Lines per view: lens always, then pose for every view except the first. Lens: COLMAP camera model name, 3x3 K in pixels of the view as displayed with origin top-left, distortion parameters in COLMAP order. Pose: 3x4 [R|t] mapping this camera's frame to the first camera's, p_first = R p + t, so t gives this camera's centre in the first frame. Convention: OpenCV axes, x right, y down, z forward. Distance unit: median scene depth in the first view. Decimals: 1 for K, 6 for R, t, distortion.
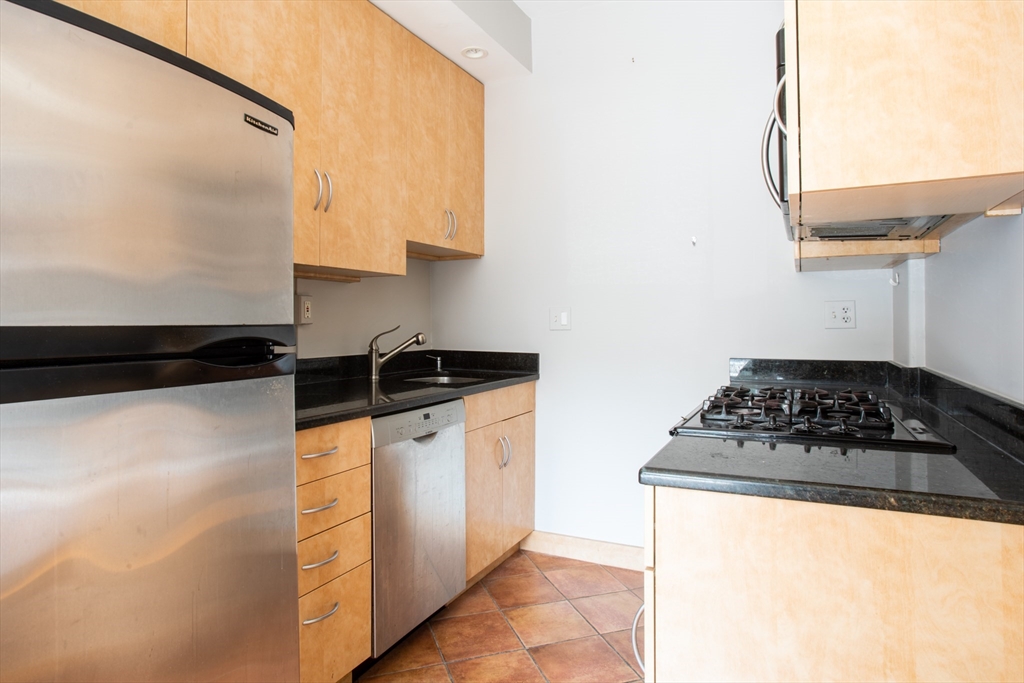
lens RADIAL K [[612.9, 0, 513.2], [0, 612.9, 314.2], [0, 0, 1]] dist [-0.051281, 0.028250]
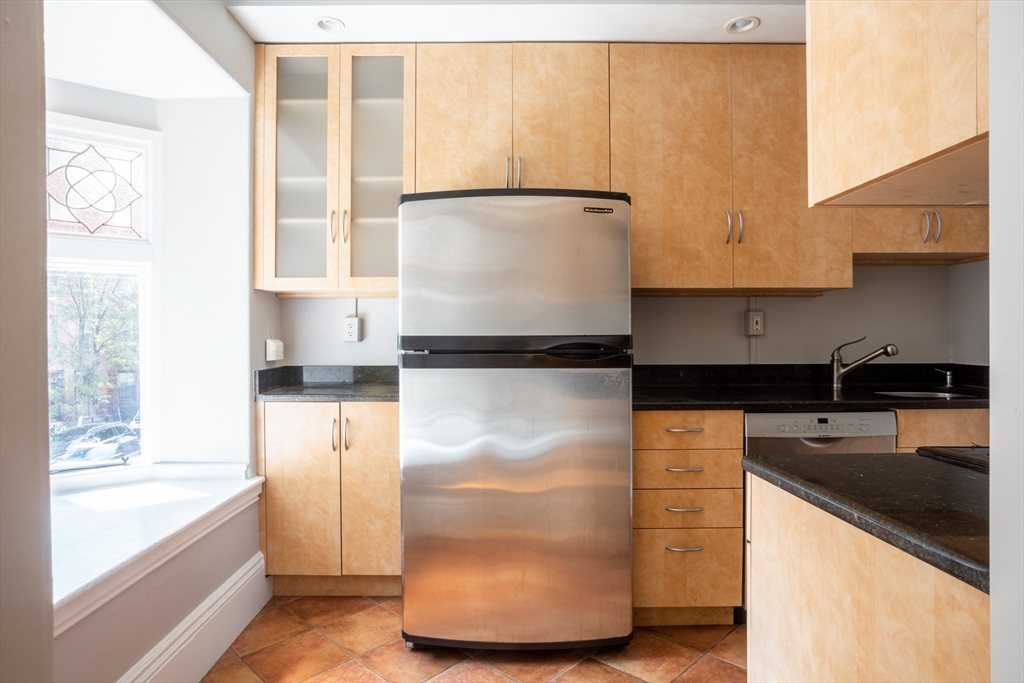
lens RADIAL K [[607.8, 0, 506.9], [0, 607.8, 341.0], [0, 0, 1]] dist [-0.040484, 0.002412]
pose [[0.448872, 0.006753, -0.893571, 0.558058], [0.014658, 0.999781, 0.014919, 0.003200], [0.893476, -0.019795, 0.448674, 0.036330]]
